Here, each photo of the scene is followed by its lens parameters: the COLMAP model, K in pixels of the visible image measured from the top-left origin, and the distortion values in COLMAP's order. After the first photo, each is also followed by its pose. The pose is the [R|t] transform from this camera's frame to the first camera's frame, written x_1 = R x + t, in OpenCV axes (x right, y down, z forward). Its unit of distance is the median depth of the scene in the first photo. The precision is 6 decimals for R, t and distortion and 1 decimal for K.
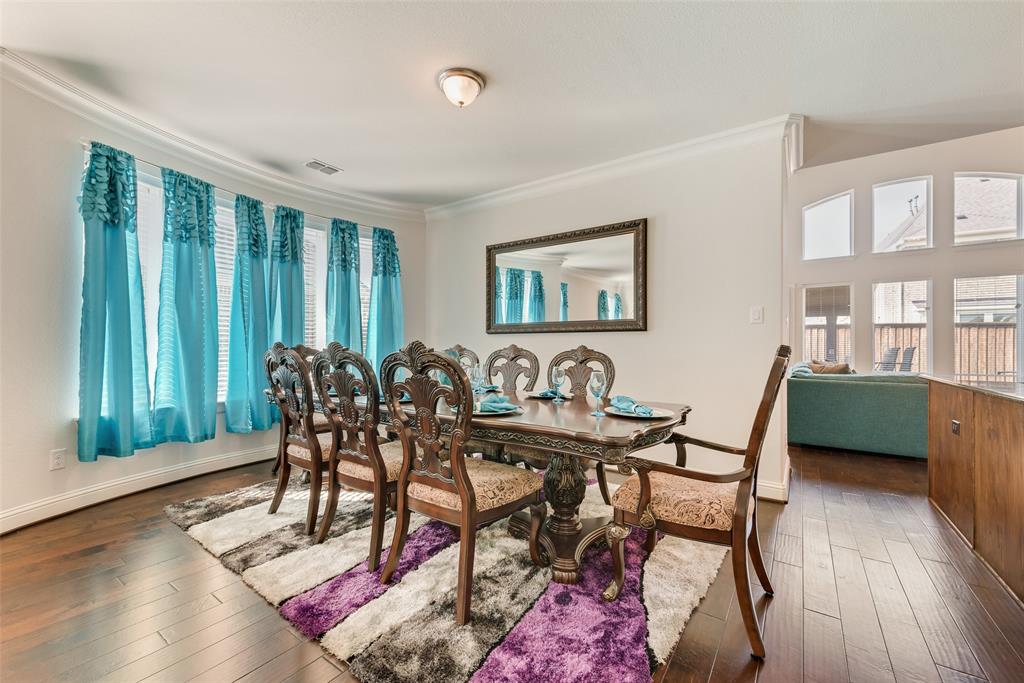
lens RADIAL K [[405.1, 0, 510.8], [0, 405.1, 346.6], [0, 0, 1]] dist [0.002021, 0.000068]
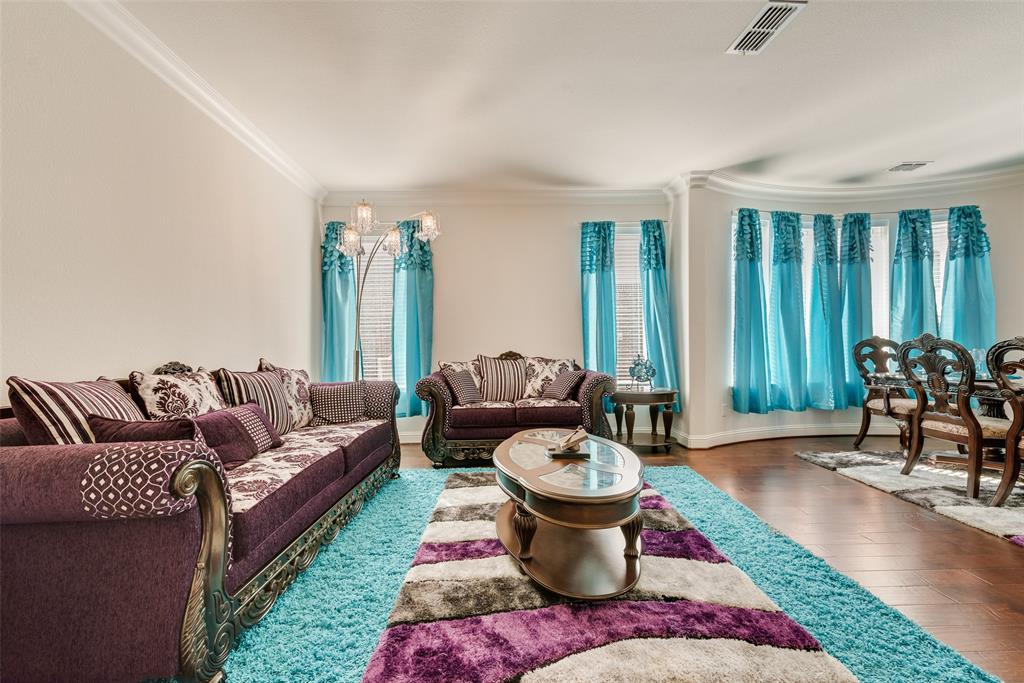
lens RADIAL K [[405.1, 0, 520.2], [0, 405.1, 355.8], [0, 0, 1]] dist [0.002021, 0.000068]
pose [[0.581114, 0.009022, -0.813772, -0.190484], [0.023245, 0.999347, 0.027678, -0.005166], [0.813490, -0.035000, 0.580525, -0.449139]]
